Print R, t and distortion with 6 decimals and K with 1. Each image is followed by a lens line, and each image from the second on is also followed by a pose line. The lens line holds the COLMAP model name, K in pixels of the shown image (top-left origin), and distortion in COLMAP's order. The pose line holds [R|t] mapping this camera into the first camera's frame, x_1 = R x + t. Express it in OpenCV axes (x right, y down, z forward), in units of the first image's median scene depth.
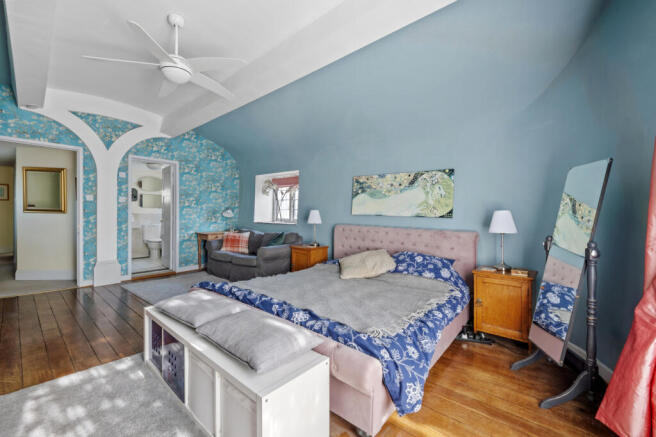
lens RADIAL K [[278.3, 0, 328.0], [0, 278.3, 218.5], [0, 0, 1]] dist [0.000783, 0.000021]
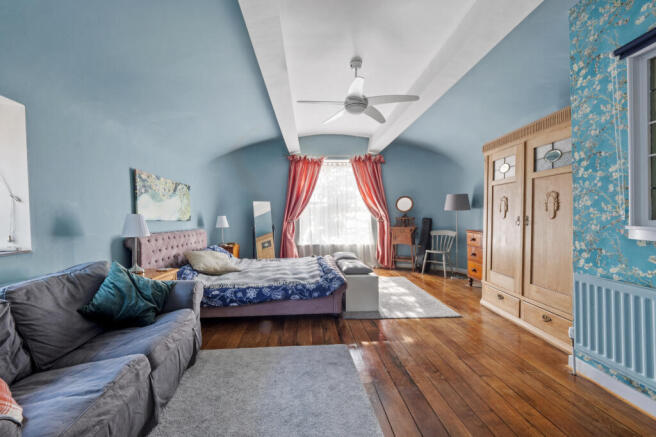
lens RADIAL K [[278.3, 0, 328.0], [0, 278.3, 218.5], [0, 0, 1]] dist [0.000783, 0.000021]
pose [[-0.716700, -0.005795, 0.697358, -0.839223], [0.012902, 0.999684, 0.021567, -0.028410], [-0.697262, 0.024454, -0.716399, 1.239340]]
